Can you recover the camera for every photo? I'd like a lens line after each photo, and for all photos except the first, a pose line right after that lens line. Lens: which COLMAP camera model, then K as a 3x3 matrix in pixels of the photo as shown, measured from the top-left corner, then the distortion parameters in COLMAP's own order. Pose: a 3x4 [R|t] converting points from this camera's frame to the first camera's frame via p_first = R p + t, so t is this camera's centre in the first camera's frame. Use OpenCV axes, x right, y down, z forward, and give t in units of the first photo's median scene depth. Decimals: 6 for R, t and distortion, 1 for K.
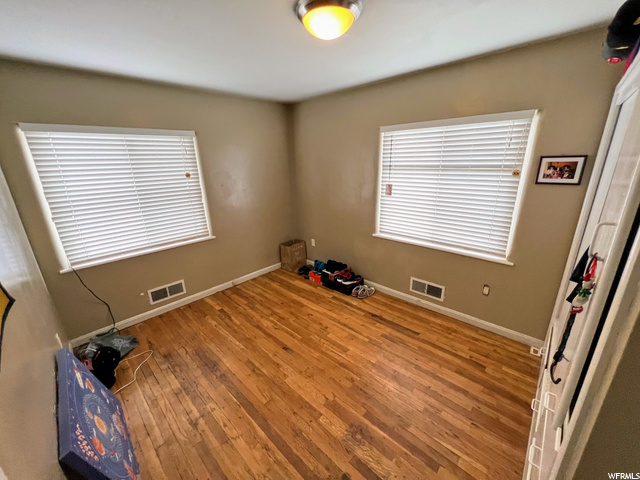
lens RADIAL K [[254.9, 0, 320.5], [0, 254.9, 240.0], [0, 0, 1]] dist [-0.002936, 0.000055]
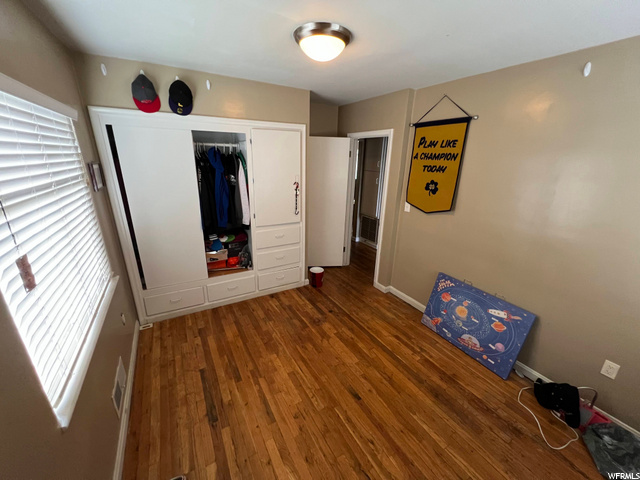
lens RADIAL K [[254.9, 0, 318.2], [0, 254.9, 239.8], [0, 0, 1]] dist [-0.002936, 0.000055]
pose [[-0.958788, -0.083733, 0.271504, -0.199355], [0.089640, 0.817635, 0.568716, -0.470358], [-0.269611, 0.569615, -0.776433, 1.398807]]
